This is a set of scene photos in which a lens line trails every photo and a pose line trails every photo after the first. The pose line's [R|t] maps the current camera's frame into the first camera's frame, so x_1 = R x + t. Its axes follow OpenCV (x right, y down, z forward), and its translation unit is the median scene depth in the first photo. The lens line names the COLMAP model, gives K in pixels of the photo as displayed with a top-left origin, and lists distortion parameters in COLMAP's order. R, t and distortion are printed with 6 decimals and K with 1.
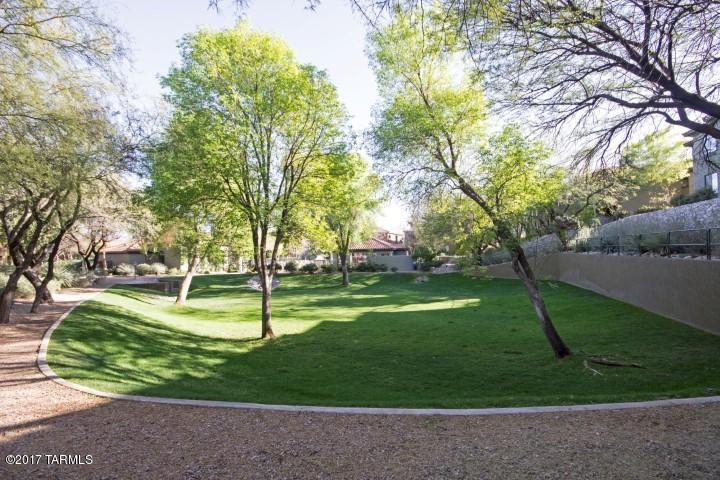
lens RADIAL K [[346.4, 0, 360.0], [0, 346.4, 240.0], [0, 0, 1]] dist [0.003333, 0.000416]
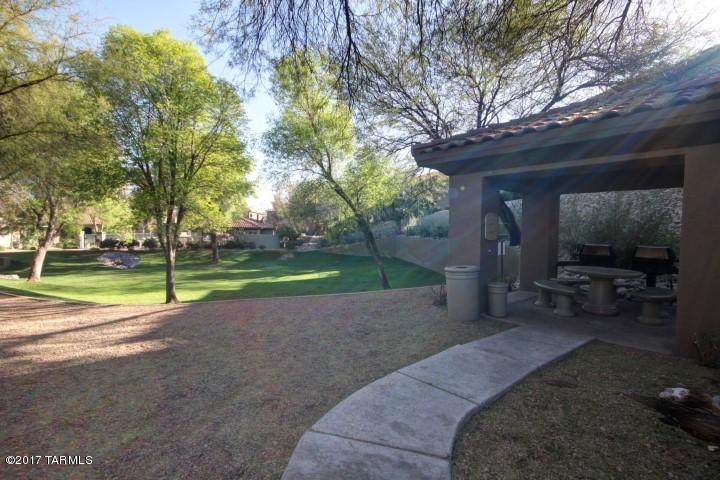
lens RADIAL K [[346.4, 0, 360.0], [0, 346.4, 240.0], [0, 0, 1]] dist [0.003333, 0.000416]
pose [[0.916808, 0.019738, 0.398840, -0.078448], [-0.043621, 0.997751, 0.050894, -0.008543], [-0.396939, -0.064058, 0.915607, -0.156760]]
